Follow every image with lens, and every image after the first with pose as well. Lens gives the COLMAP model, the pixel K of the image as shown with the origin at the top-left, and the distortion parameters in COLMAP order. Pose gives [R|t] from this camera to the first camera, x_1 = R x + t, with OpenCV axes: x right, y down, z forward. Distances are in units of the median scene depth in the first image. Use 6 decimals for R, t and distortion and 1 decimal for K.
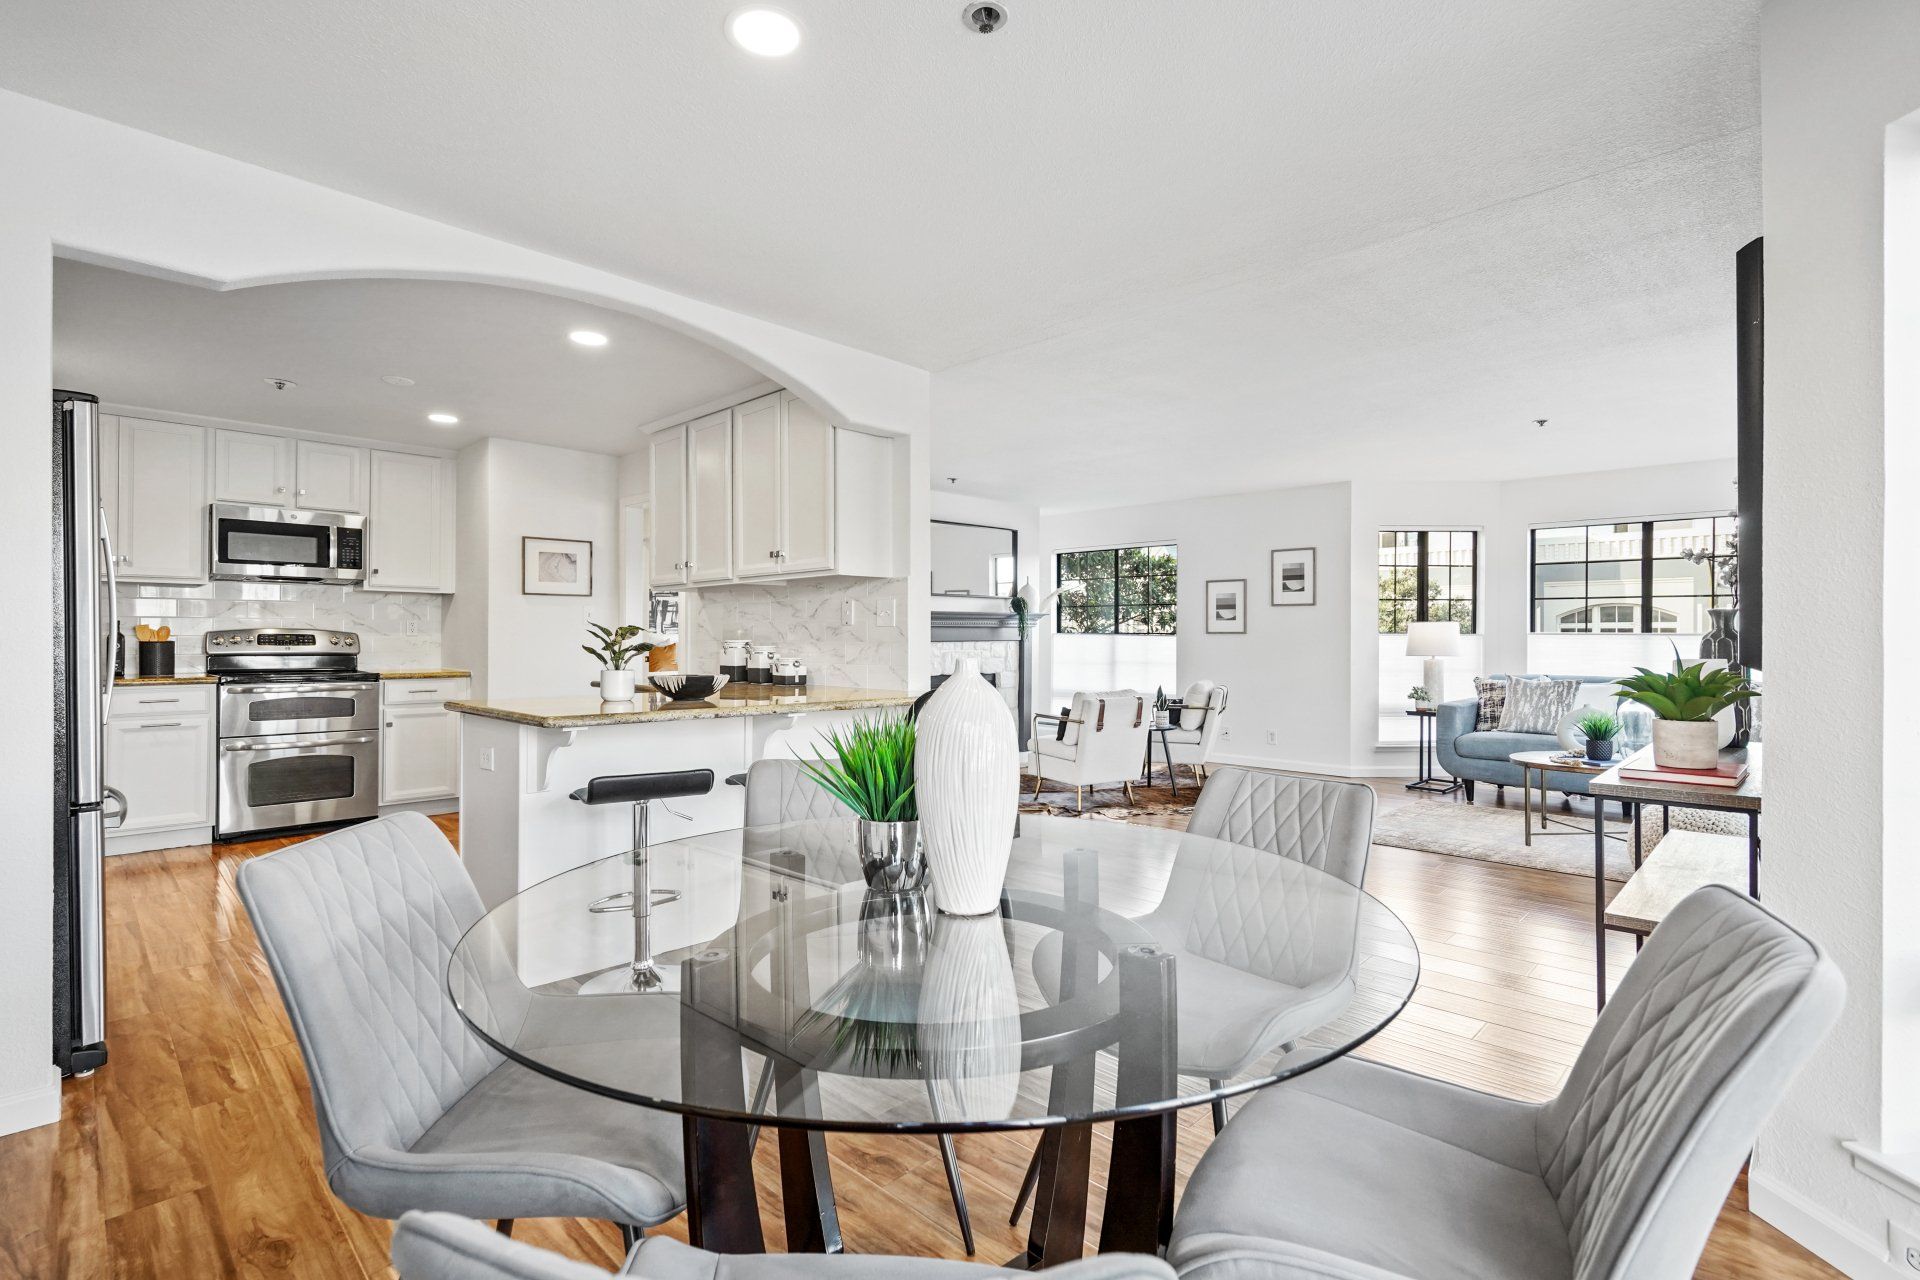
lens RADIAL K [[889.2, 0, 950.6], [0, 889.2, 633.5], [0, 0, 1]] dist [-0.003309, 0.001132]
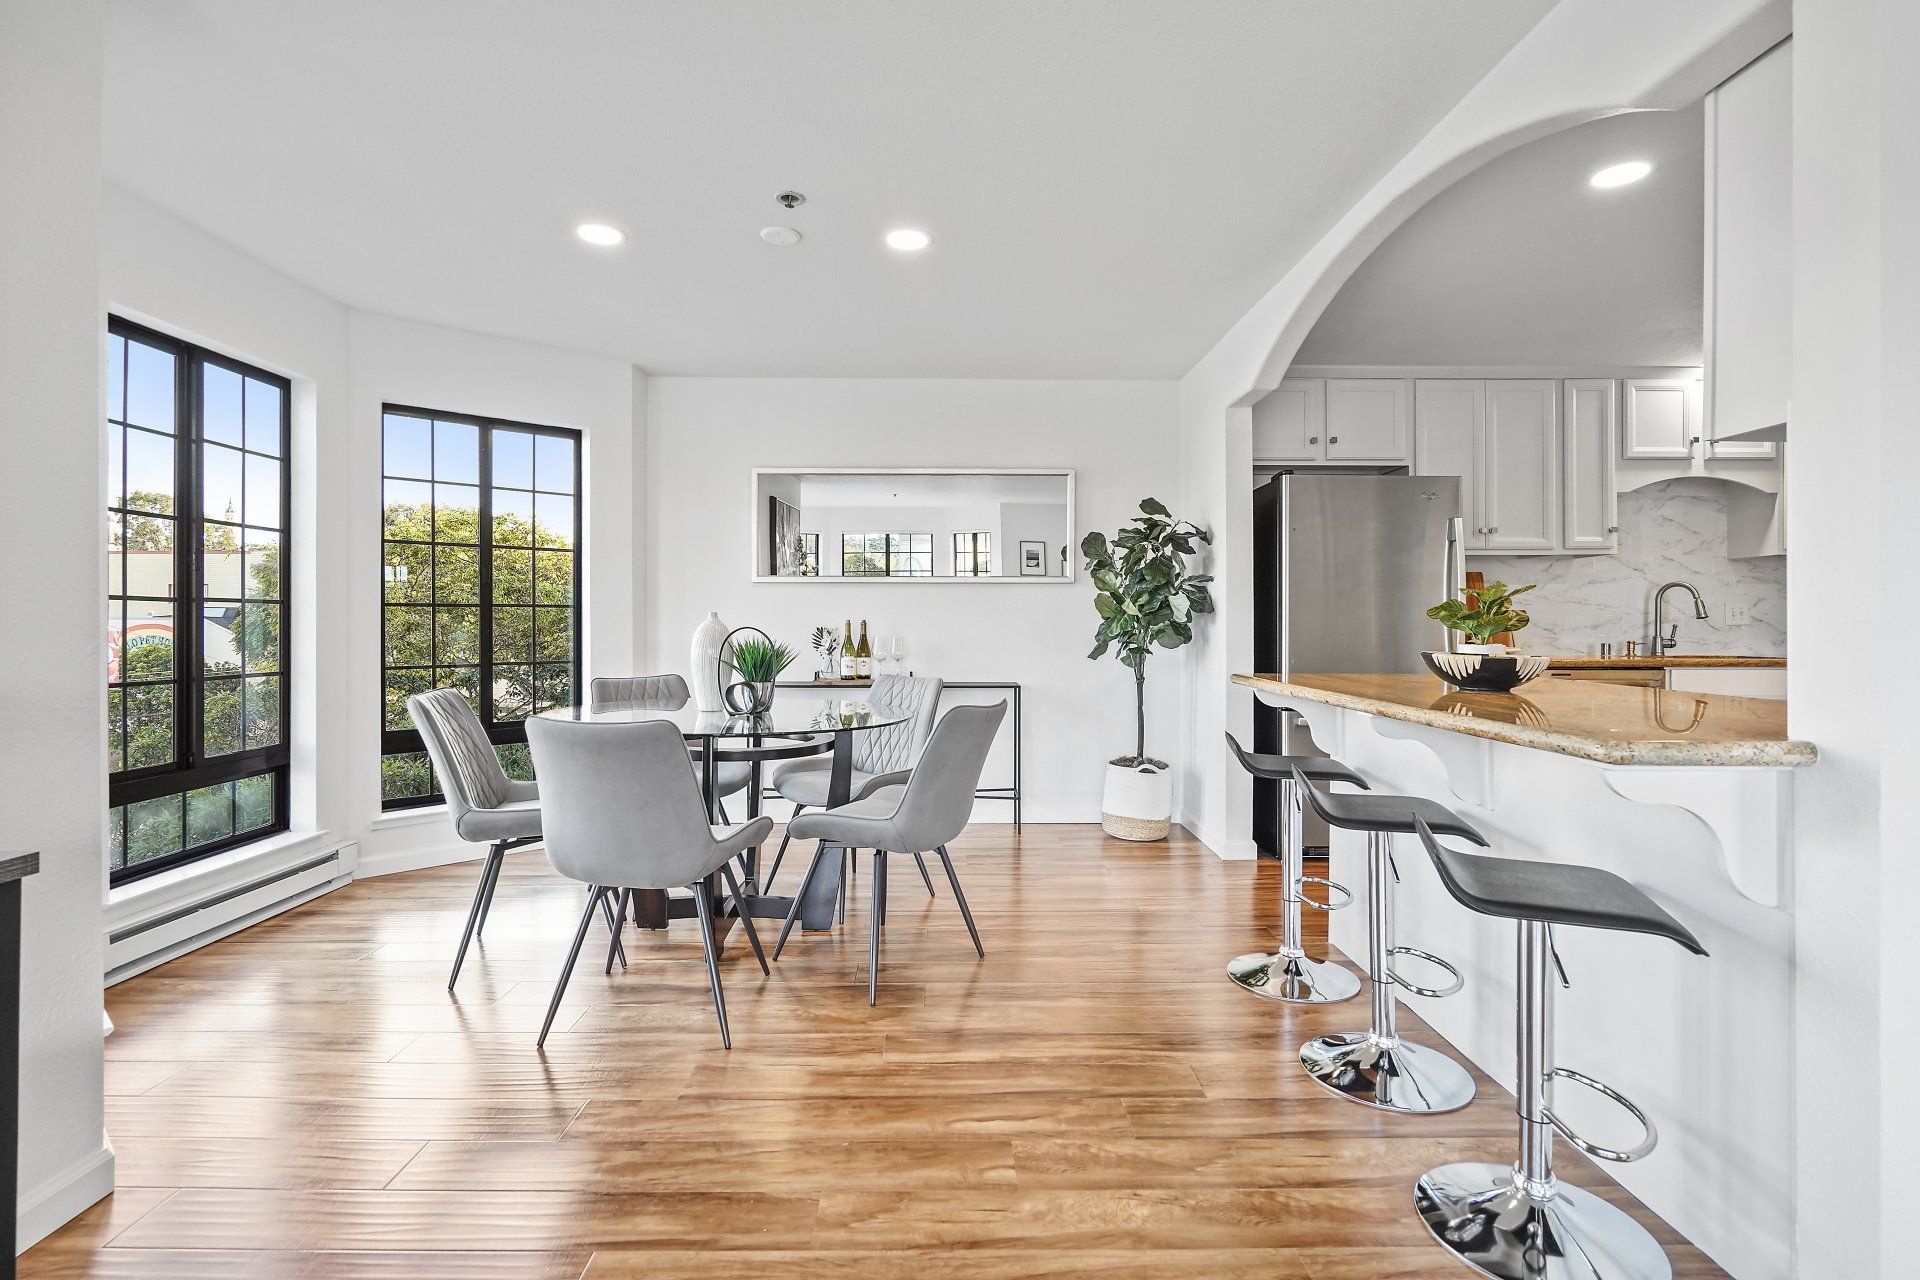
lens RADIAL K [[889.2, 0, 949.9], [0, 889.2, 629.3], [0, 0, 1]] dist [-0.003309, 0.001132]
pose [[-0.702792, -0.000103, -0.711395, 0.285433], [-0.000981, 0.999999, 0.000825, 0.015177], [0.711395, 0.001278, -0.702791, 0.687904]]
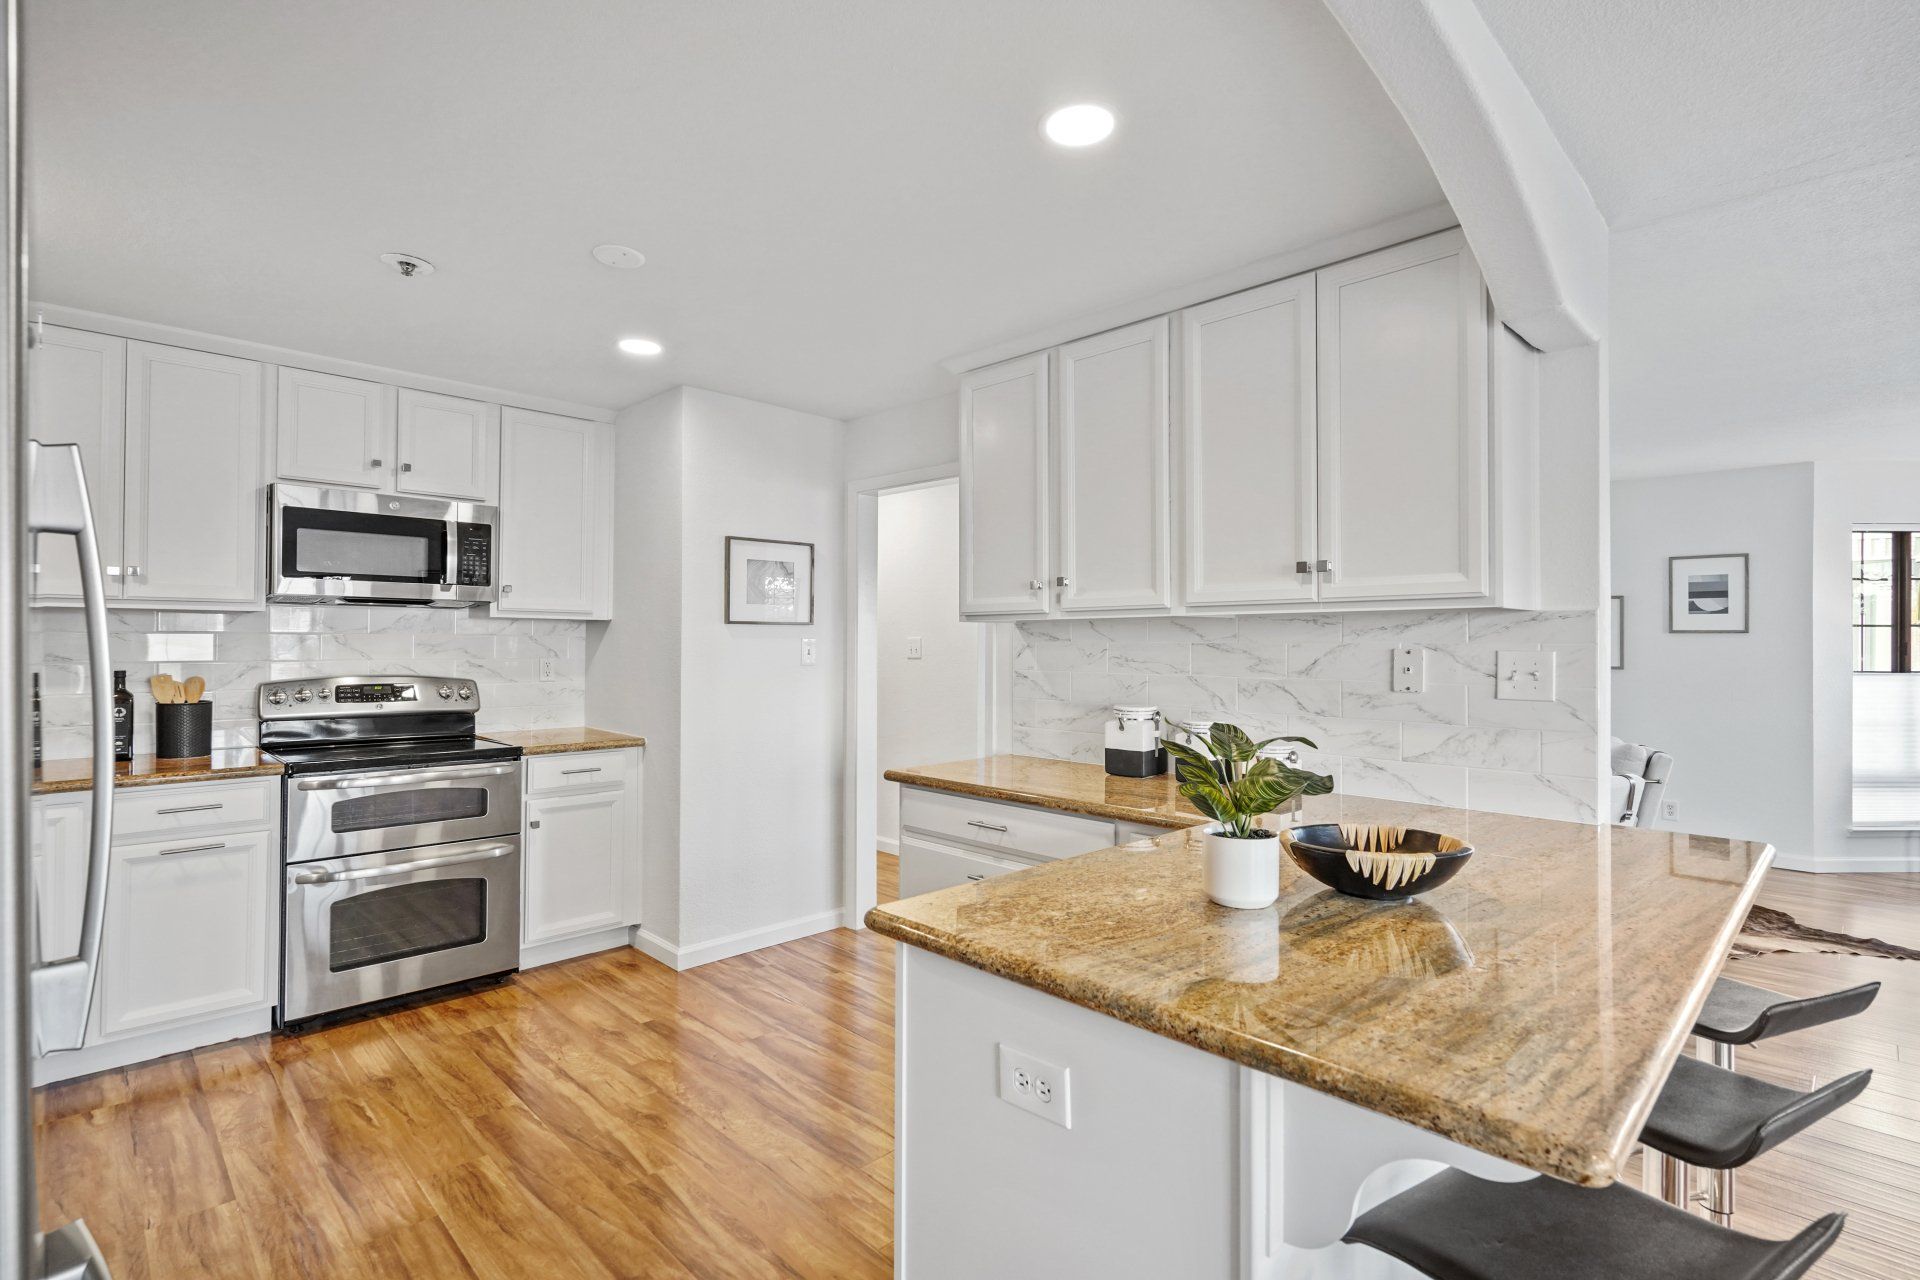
lens RADIAL K [[908.5, 0, 959.0], [0, 908.5, 636.8], [0, 0, 1]] dist [-0.006194, 0.003526]
pose [[0.999951, 0.002045, -0.009676, -0.287962], [-0.002071, 0.999994, -0.002637, -0.031382], [0.009671, 0.002657, 0.999950, 0.308576]]
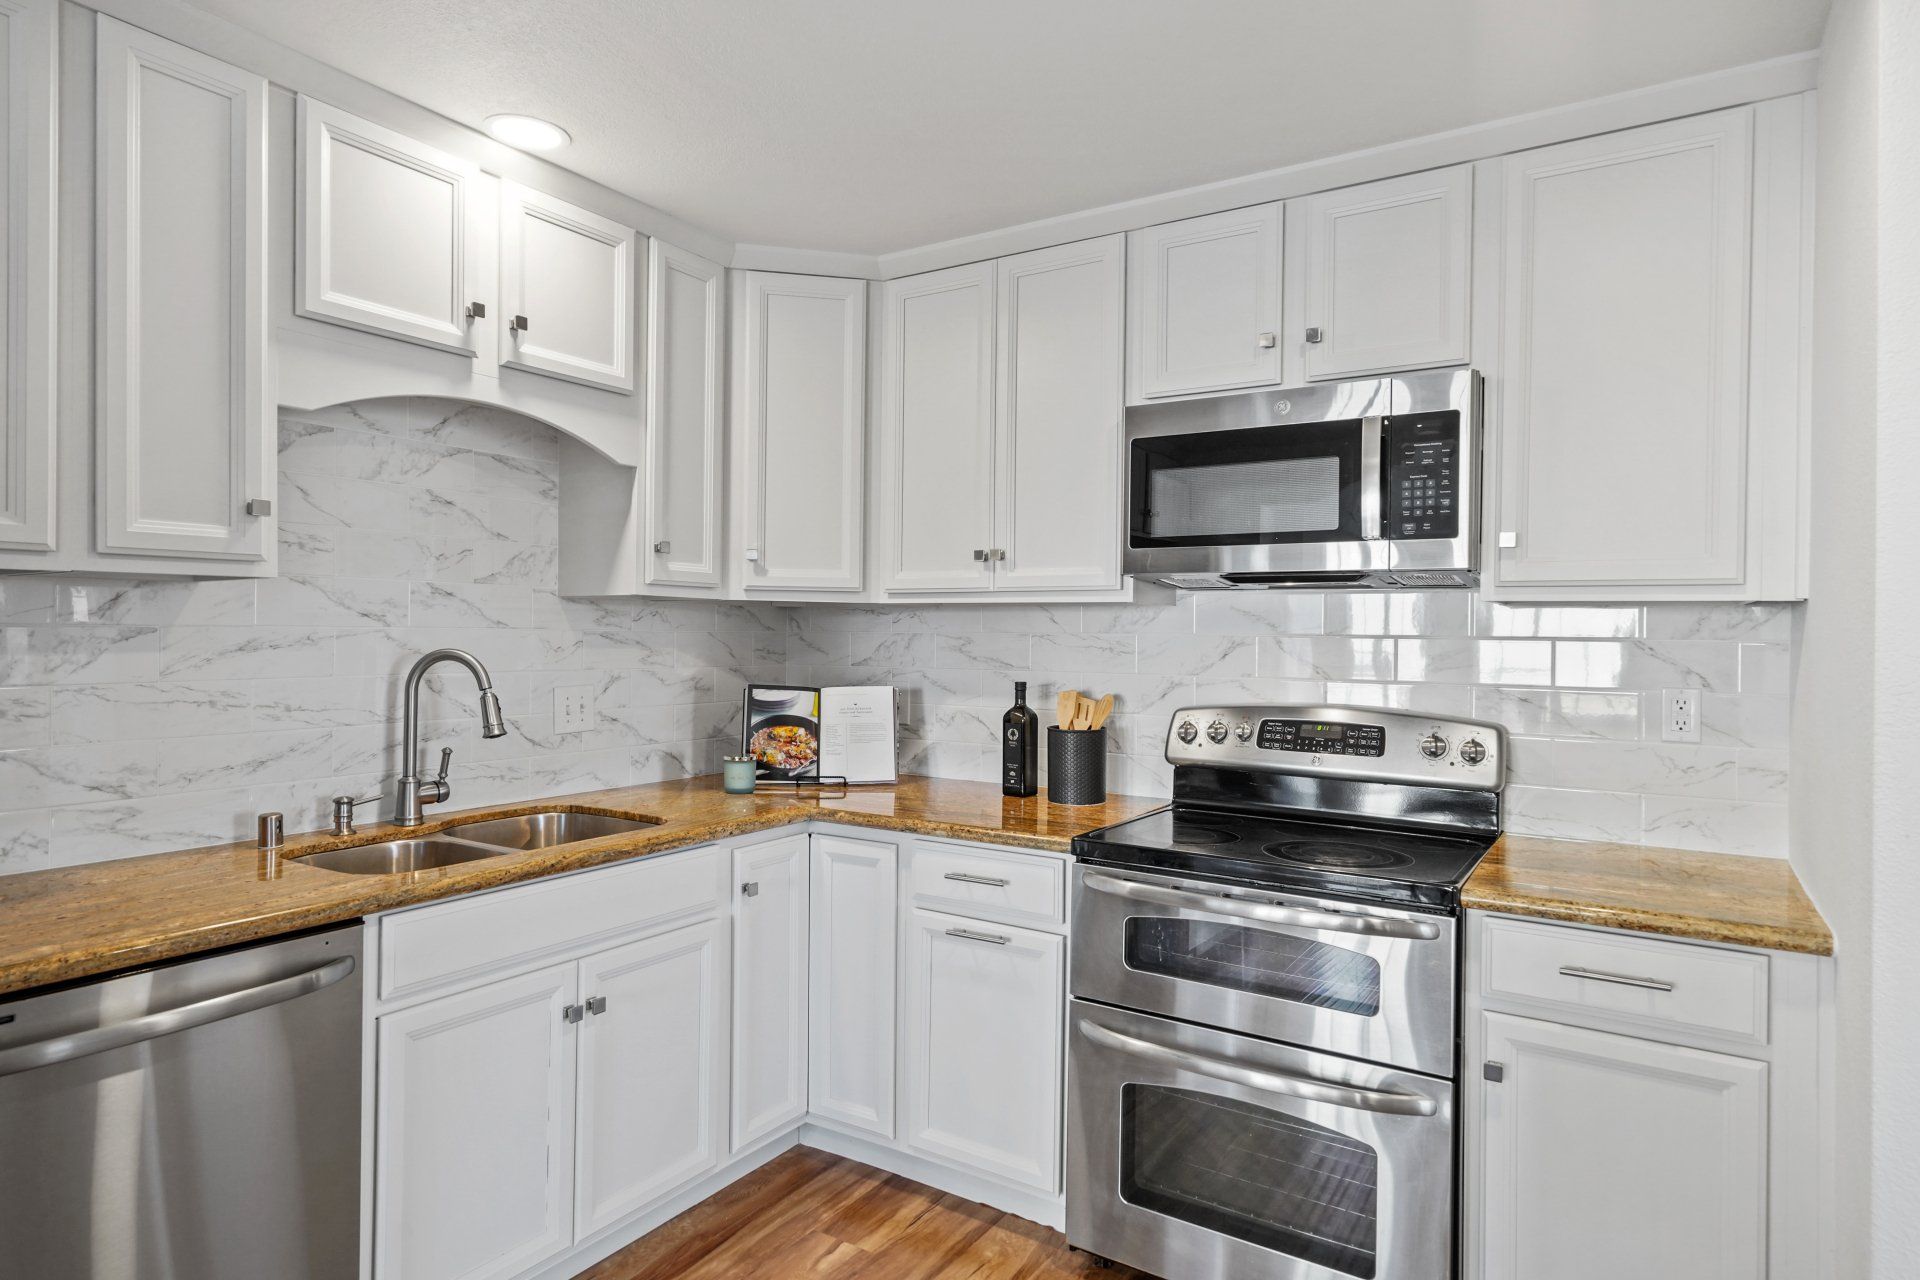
lens RADIAL K [[1085.8, 0, 948.7], [0, 1085.8, 623.4], [0, 0, 1]] dist [0.011103, 0.001927]
pose [[0.206182, -0.007536, -0.978485, -0.295832], [-0.006878, 0.999934, -0.009150, -0.034195], [0.978490, 0.008616, 0.206117, 0.692000]]
